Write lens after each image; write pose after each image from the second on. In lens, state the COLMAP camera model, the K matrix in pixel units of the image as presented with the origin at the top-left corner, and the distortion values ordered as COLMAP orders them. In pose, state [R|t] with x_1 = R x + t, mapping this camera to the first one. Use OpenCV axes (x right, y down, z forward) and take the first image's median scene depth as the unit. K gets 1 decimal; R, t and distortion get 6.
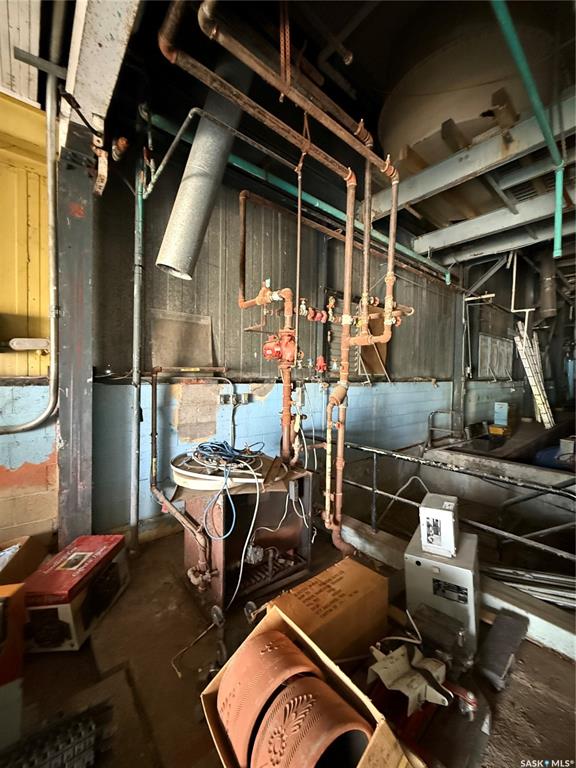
lens RADIAL K [[306.0, 0, 288.1], [0, 306.0, 382.2], [0, 0, 1]] dist [-0.000837, 0.000145]
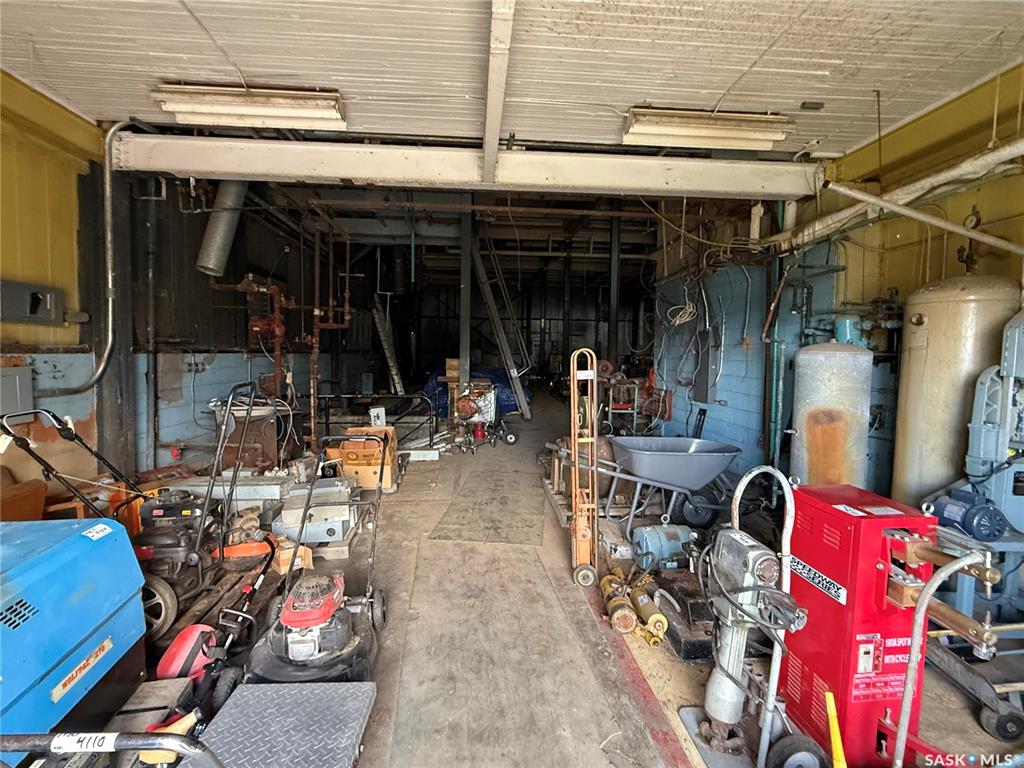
lens RADIAL K [[490.7, 0, 512.0], [0, 490.7, 384.0], [0, 0, 1]] dist [-0.004683, -0.000504]
pose [[0.582893, -0.053581, 0.810780, -1.015722], [0.011380, 0.998264, 0.057790, 0.027576], [-0.812469, -0.024459, 0.582491, -1.029046]]
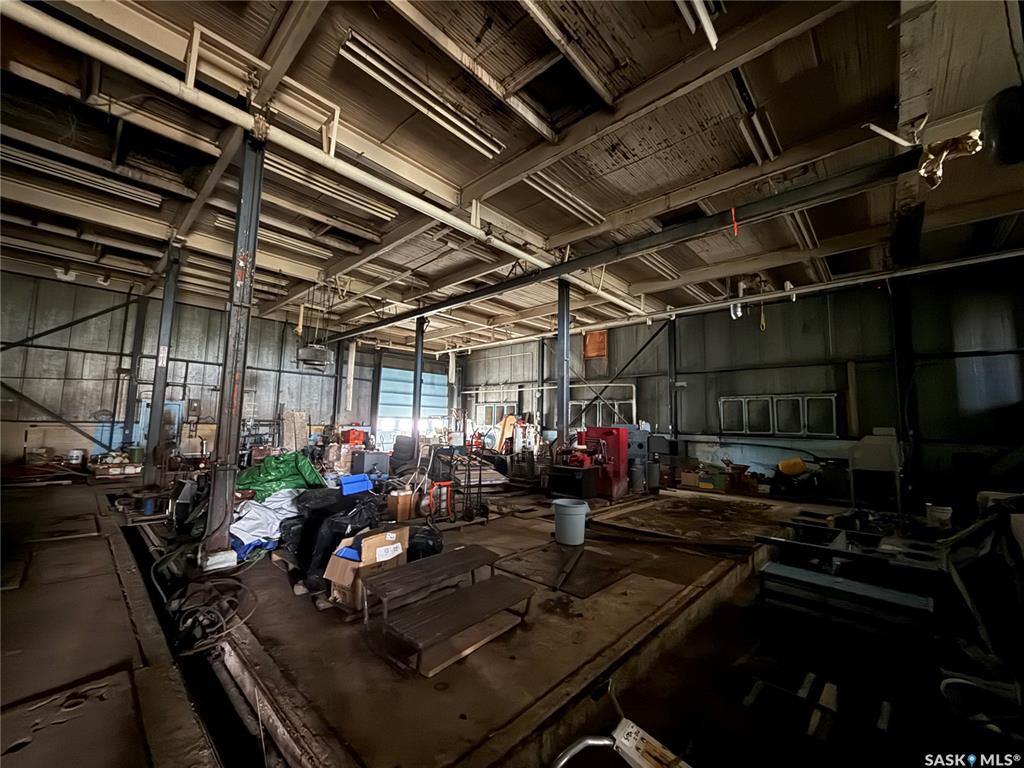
lens RADIAL K [[408.0, 0, 510.6], [0, 408.0, 384.3], [0, 0, 1]] dist [-0.000837, 0.000145]
pose [[-0.117906, 0.086356, 0.989263, 2.501085], [-0.001179, 0.996199, -0.087102, -0.024478], [-0.993024, -0.011436, -0.117356, 1.018113]]
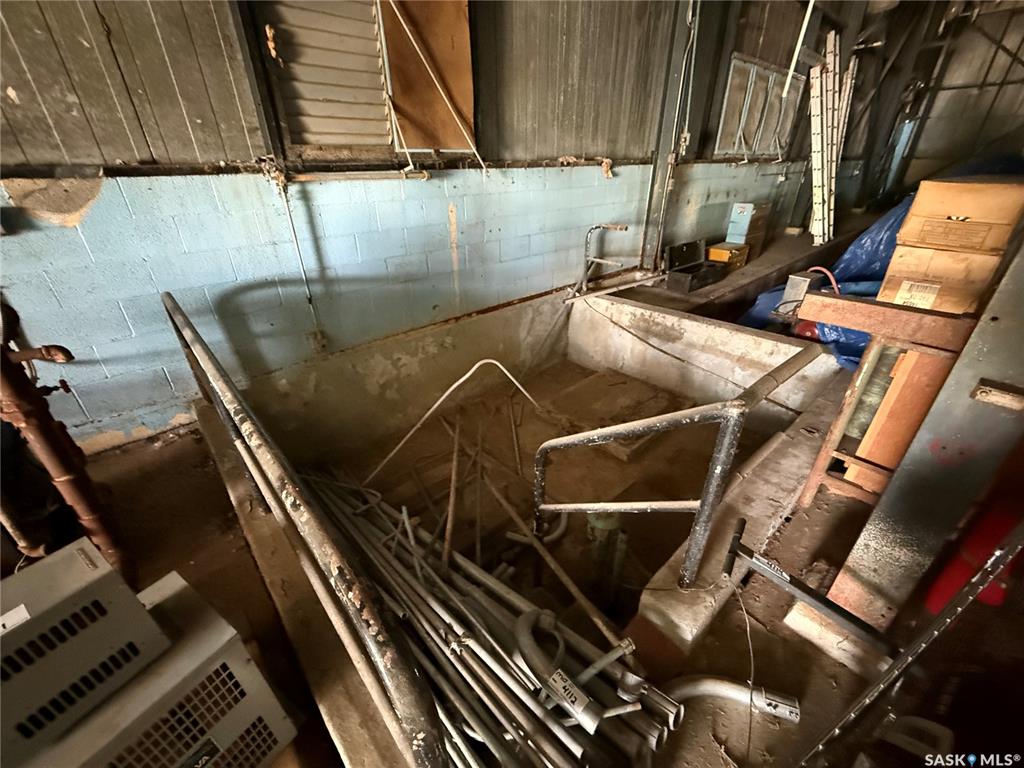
lens RADIAL K [[408.0, 0, 510.6], [0, 408.0, 384.3], [0, 0, 1]] dist [-0.000837, 0.000145]
pose [[0.998993, -0.040804, 0.018638, 0.585540], [0.027928, 0.890858, 0.453422, 0.022348], [-0.035105, -0.452446, 0.891101, 0.437002]]
